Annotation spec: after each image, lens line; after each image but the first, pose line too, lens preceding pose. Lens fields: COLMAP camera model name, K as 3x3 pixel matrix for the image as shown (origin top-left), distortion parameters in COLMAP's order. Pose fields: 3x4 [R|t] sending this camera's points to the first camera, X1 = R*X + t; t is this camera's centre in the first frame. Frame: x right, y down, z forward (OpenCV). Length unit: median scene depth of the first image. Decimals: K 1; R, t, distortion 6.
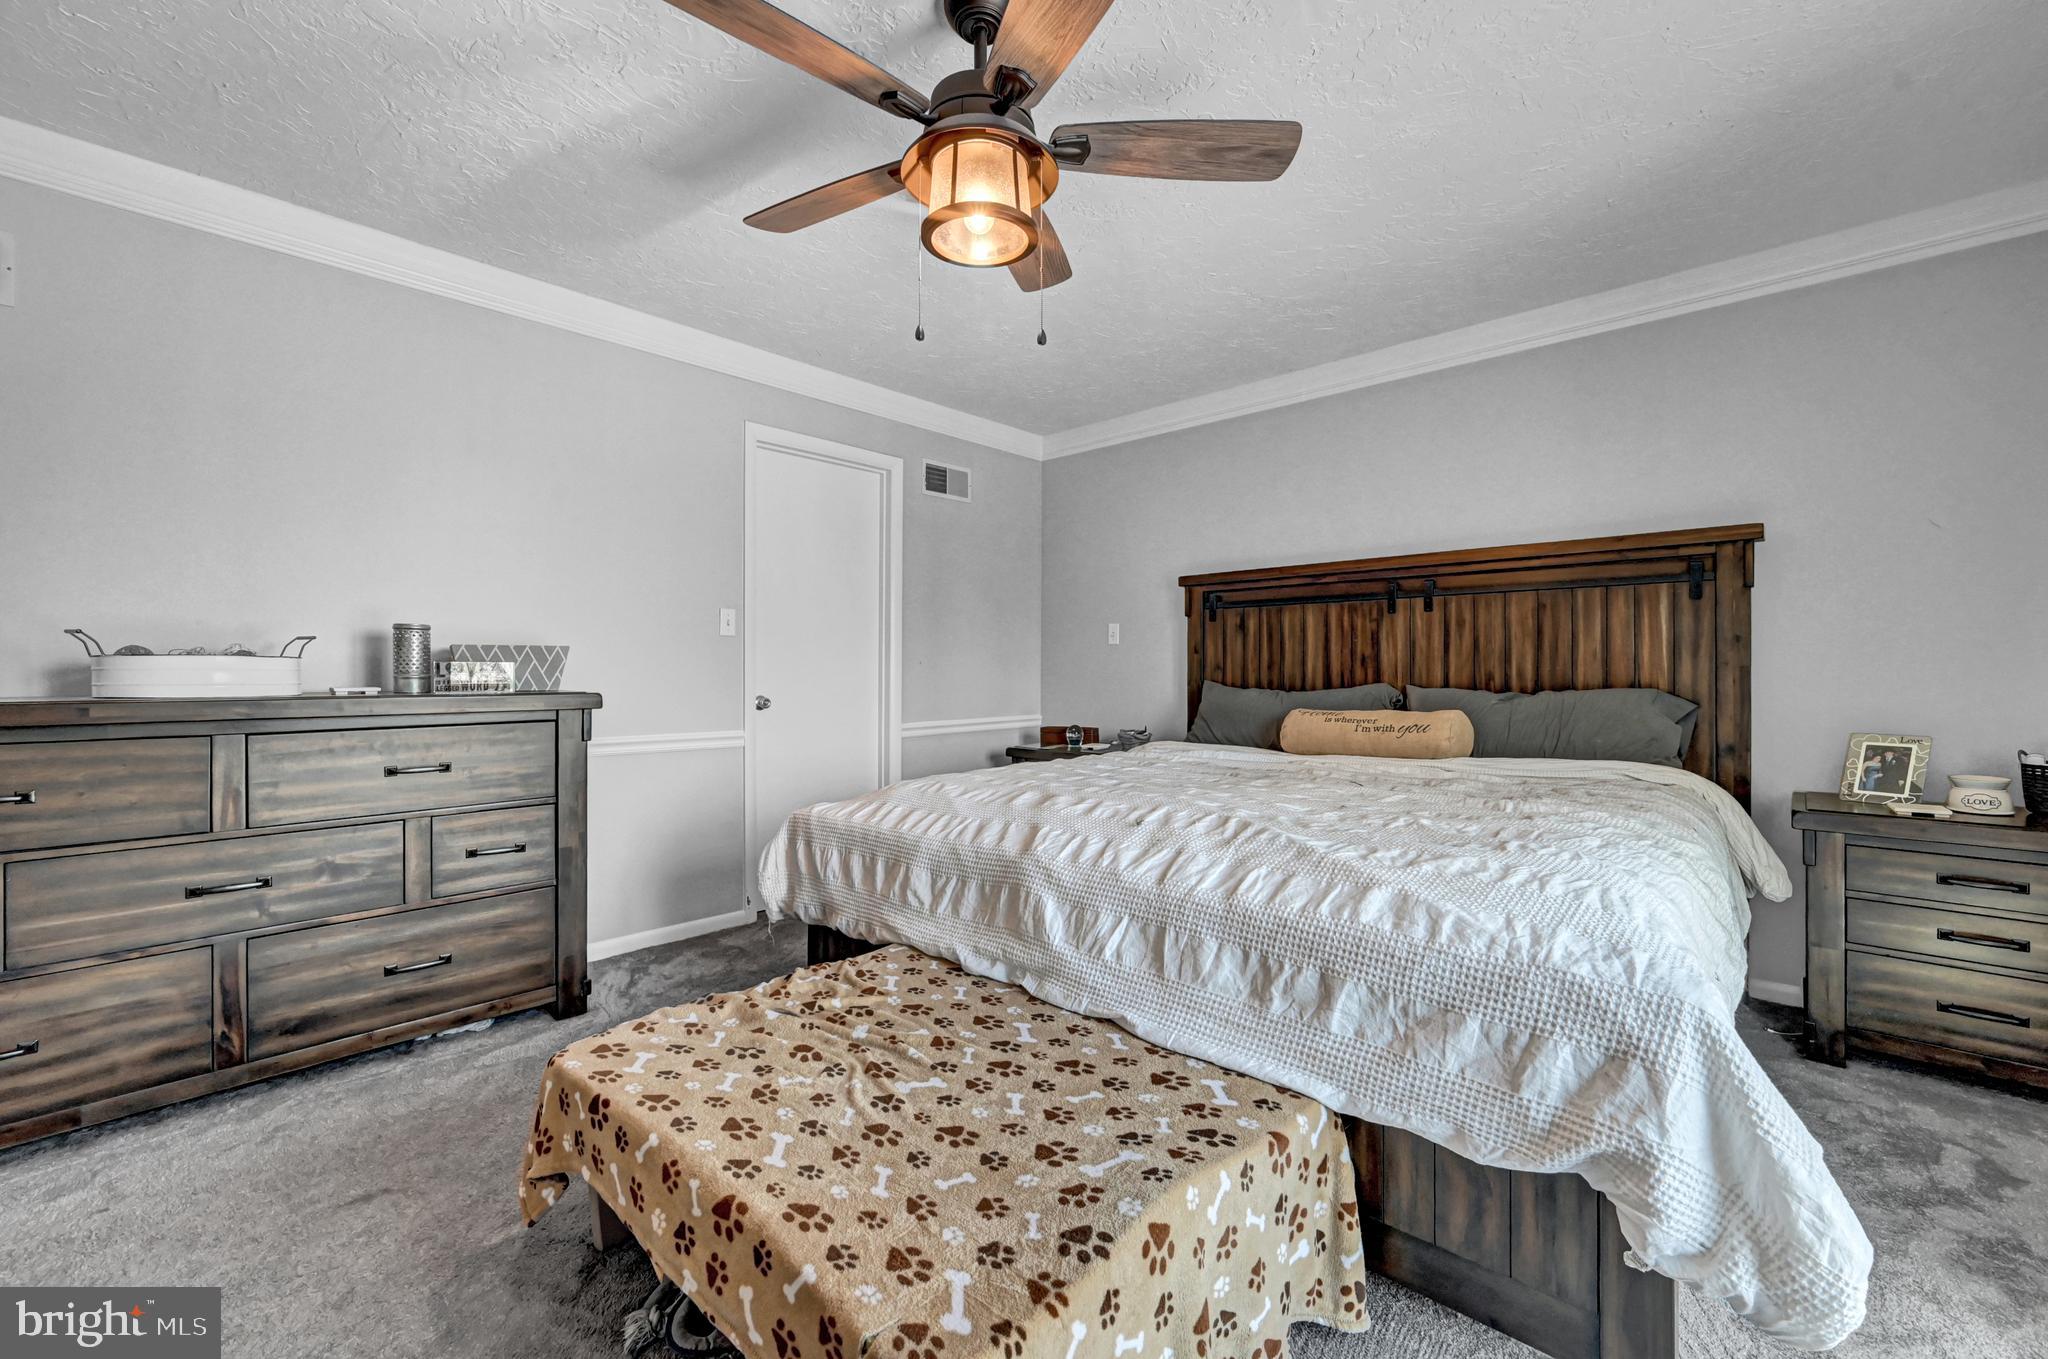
lens RADIAL K [[825.3, 0, 1025.7], [0, 825.3, 669.3], [0, 0, 1]] dist [-0.003623, -0.000181]
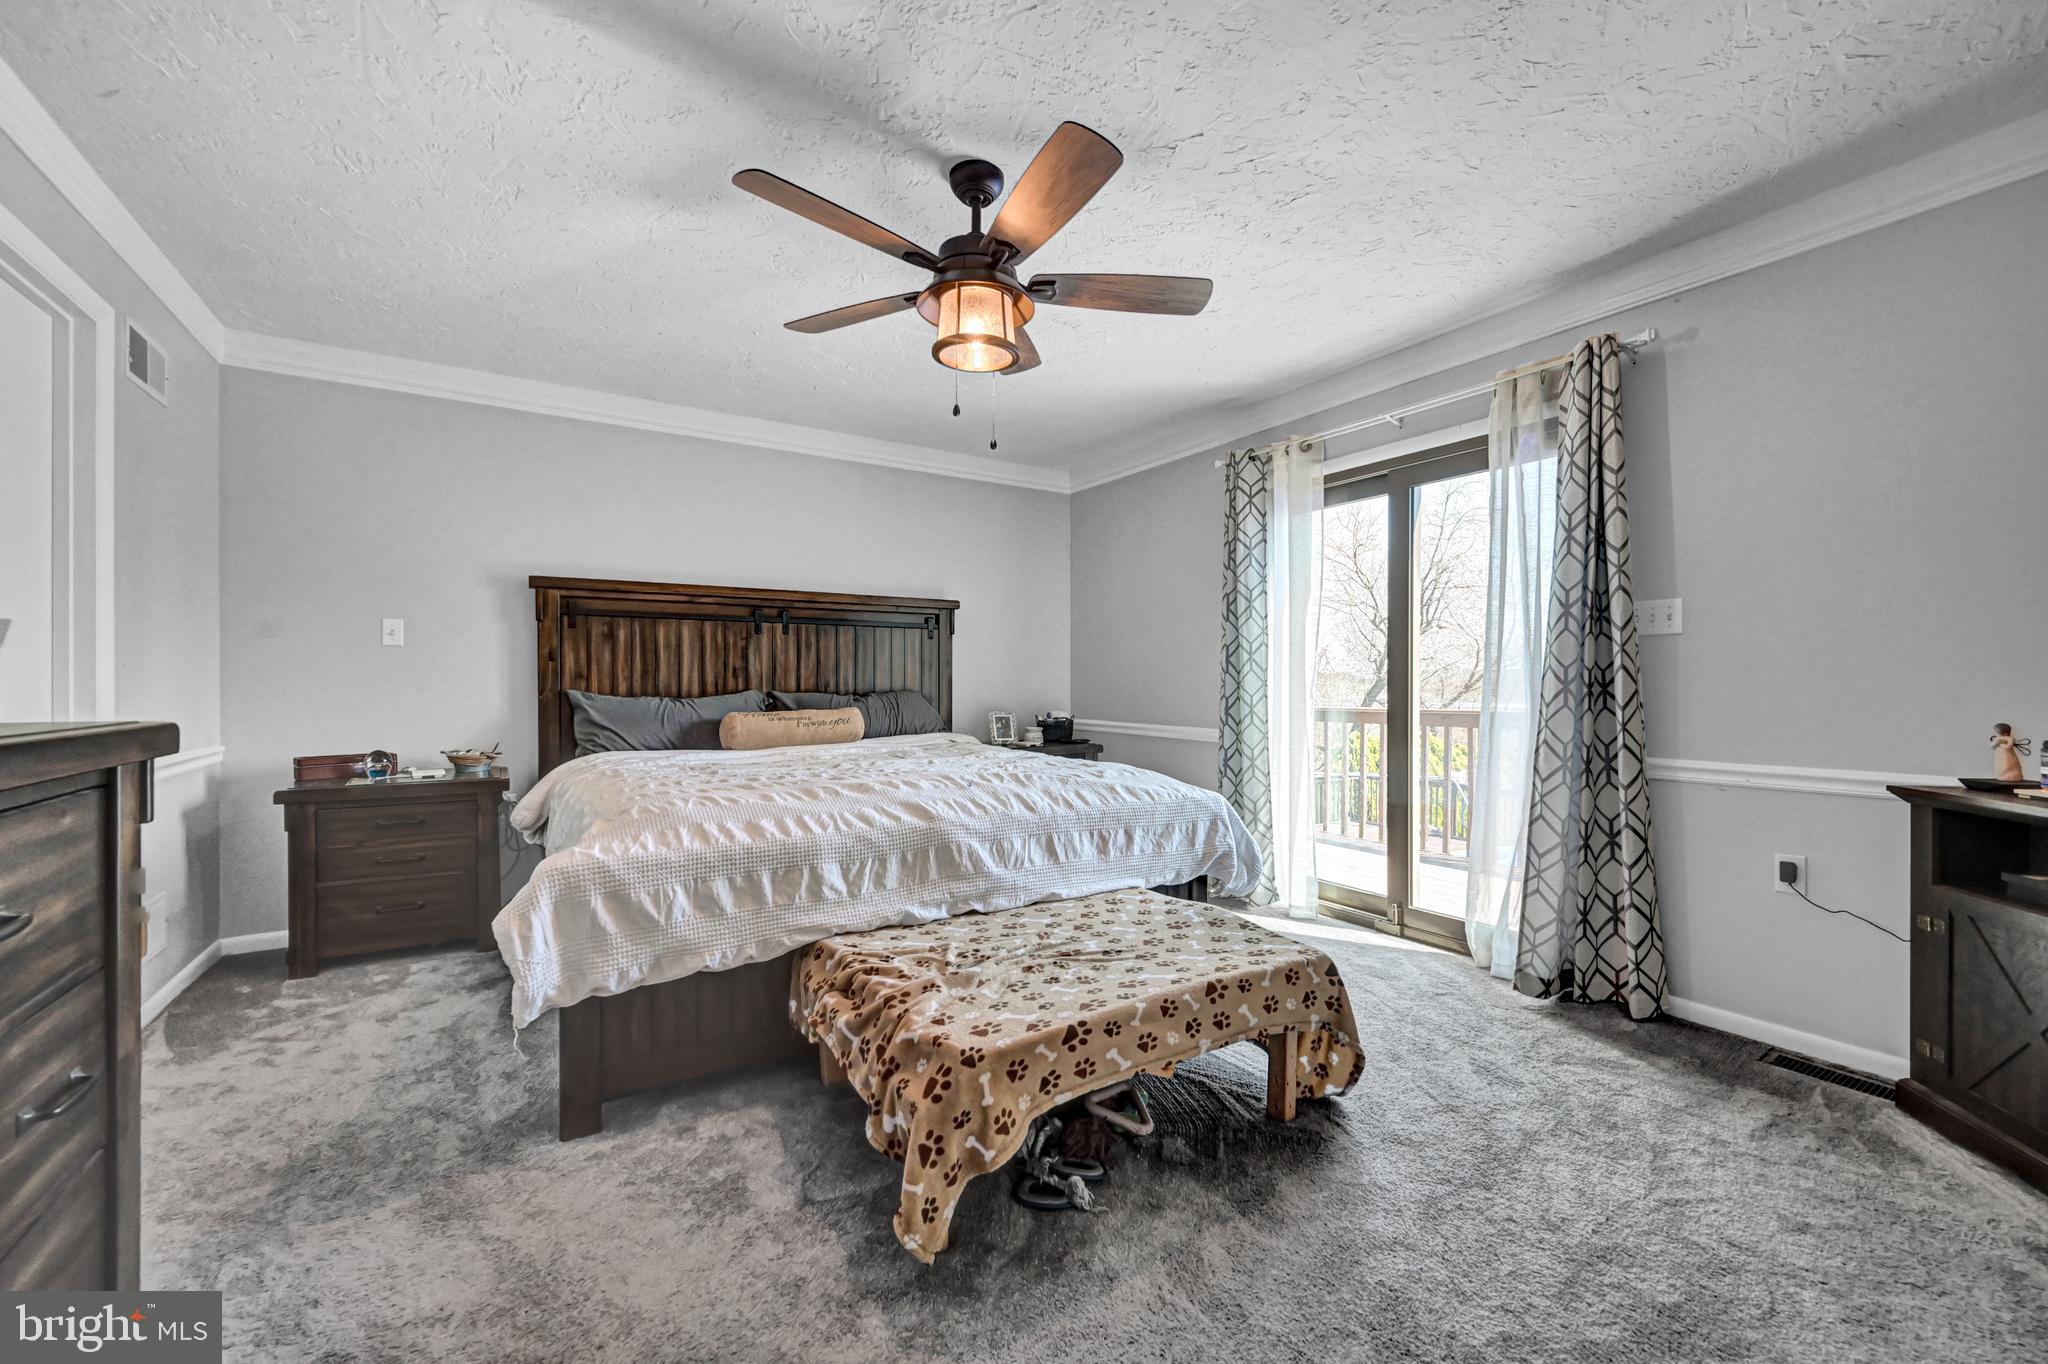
lens RADIAL K [[825.6, 0, 1027.4], [0, 825.6, 687.5], [0, 0, 1]] dist [-0.001144, 0.000088]
pose [[0.249552, -0.007656, 0.968331, -0.858434], [-0.002660, 0.999960, 0.008592, 0.001625], [-0.968358, -0.004720, 0.249522, 0.377094]]
